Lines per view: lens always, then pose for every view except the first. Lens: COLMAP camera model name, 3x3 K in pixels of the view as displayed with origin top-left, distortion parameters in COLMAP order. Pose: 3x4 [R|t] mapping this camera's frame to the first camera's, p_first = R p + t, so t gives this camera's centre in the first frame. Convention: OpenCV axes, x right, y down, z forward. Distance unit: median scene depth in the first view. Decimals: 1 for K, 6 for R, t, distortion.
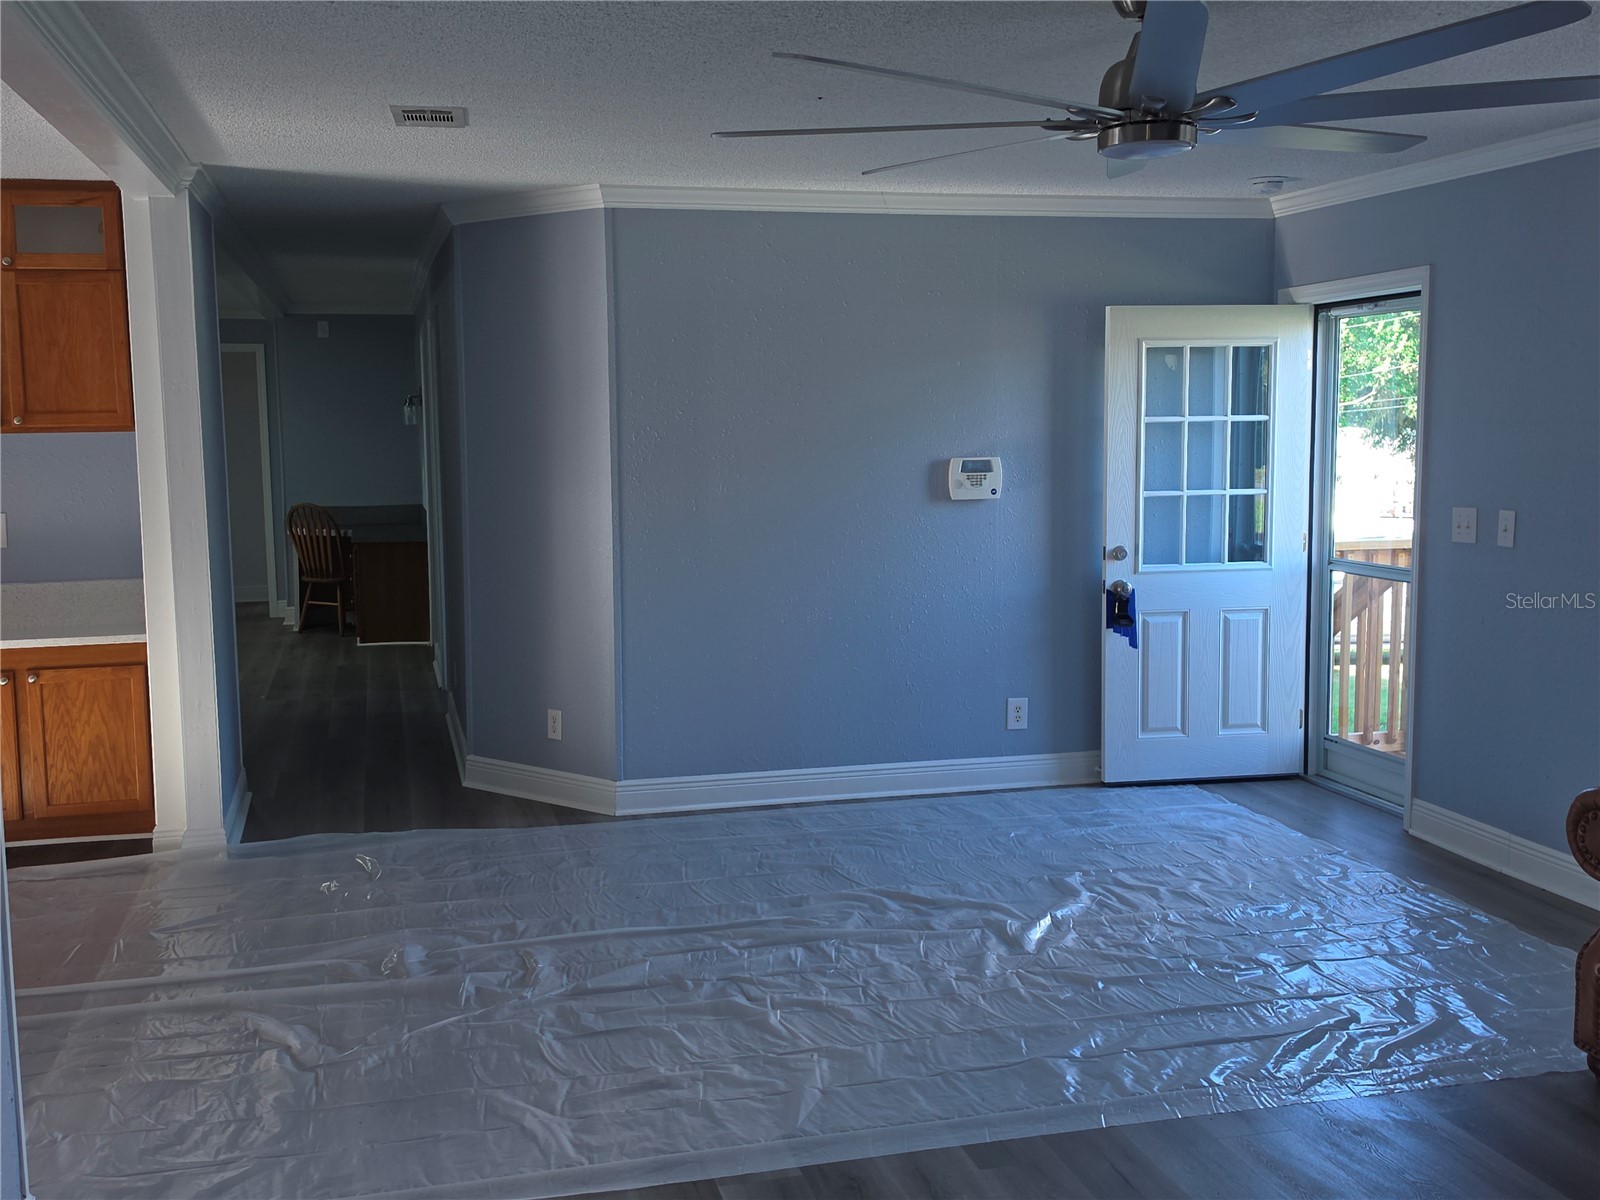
lens RADIAL K [[1650.8, 0, 800.0], [0, 1650.8, 600.0], [0, 0, 1]] dist [0.124950, -0.215044]
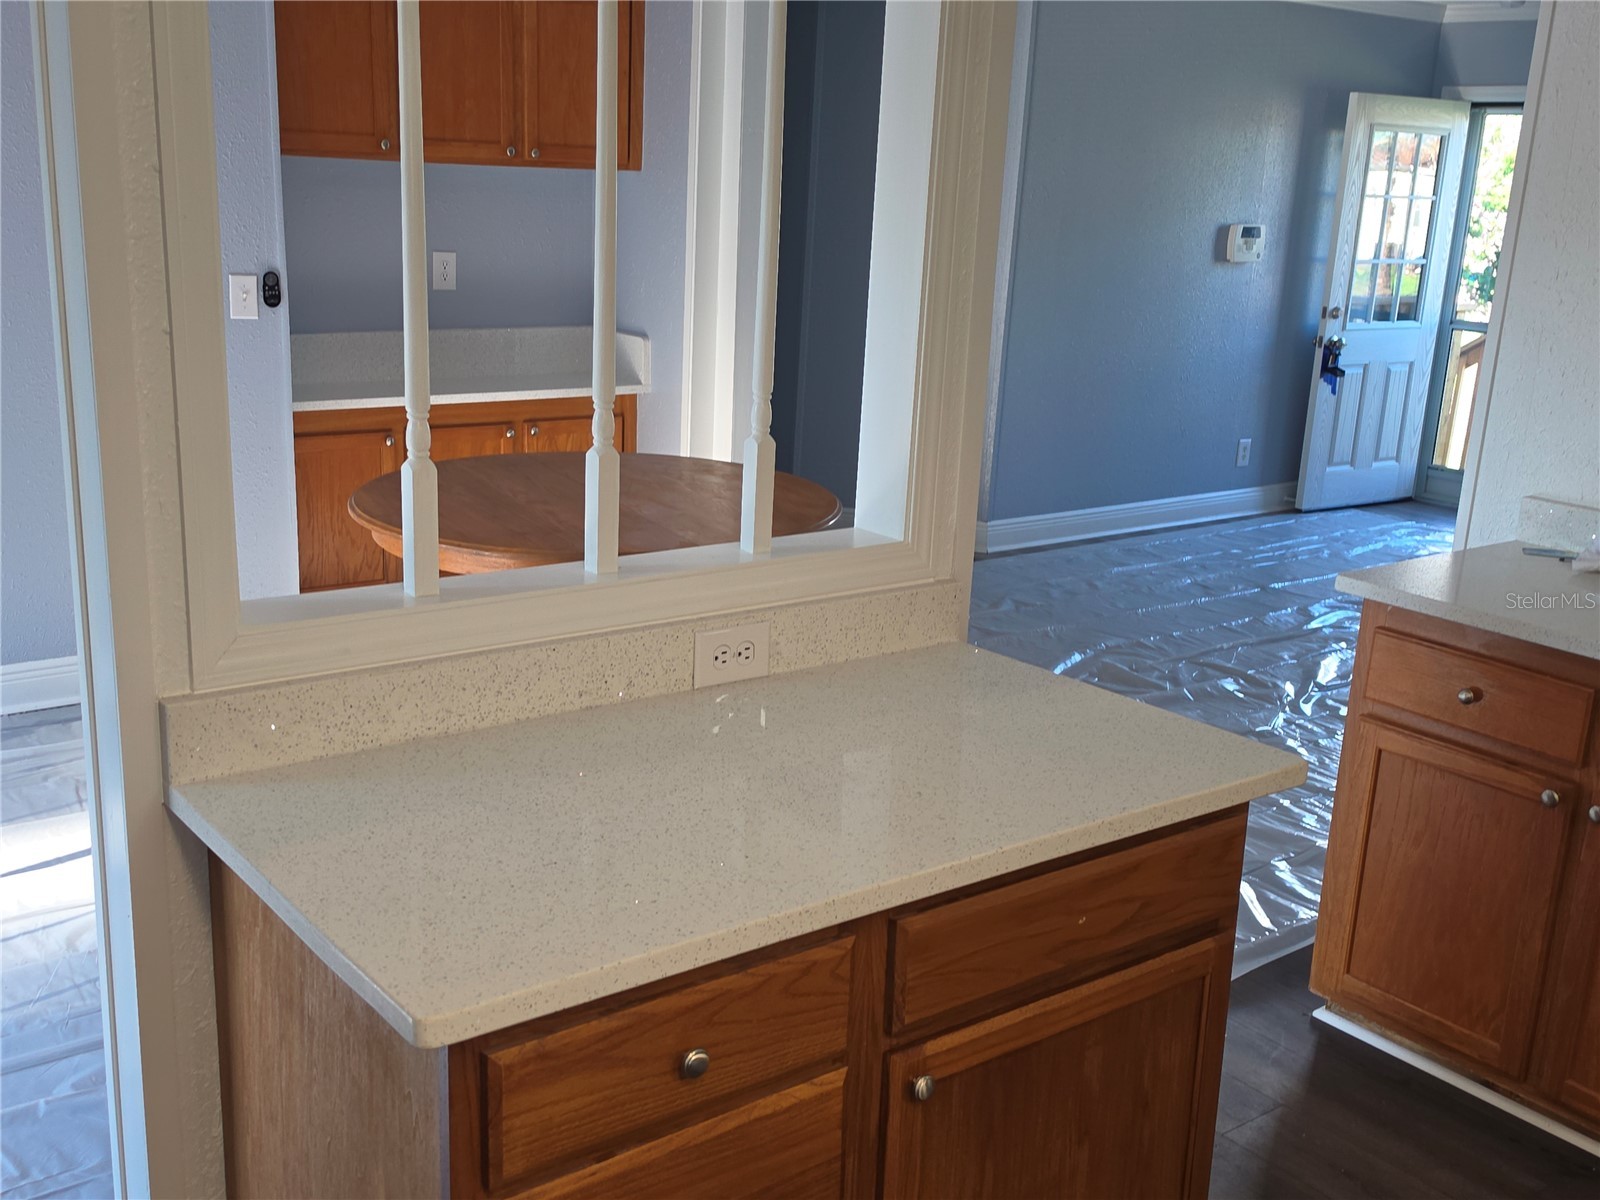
lens RADIAL K [[1650.8, 0, 800.0], [0, 1650.8, 600.0], [0, 0, 1]] dist [0.124950, -0.215044]
pose [[0.916185, -0.051827, 0.397391, -0.627582], [-0.008238, 0.988958, 0.147970, 0.000884], [-0.400671, -0.138841, 0.905641, 0.057056]]
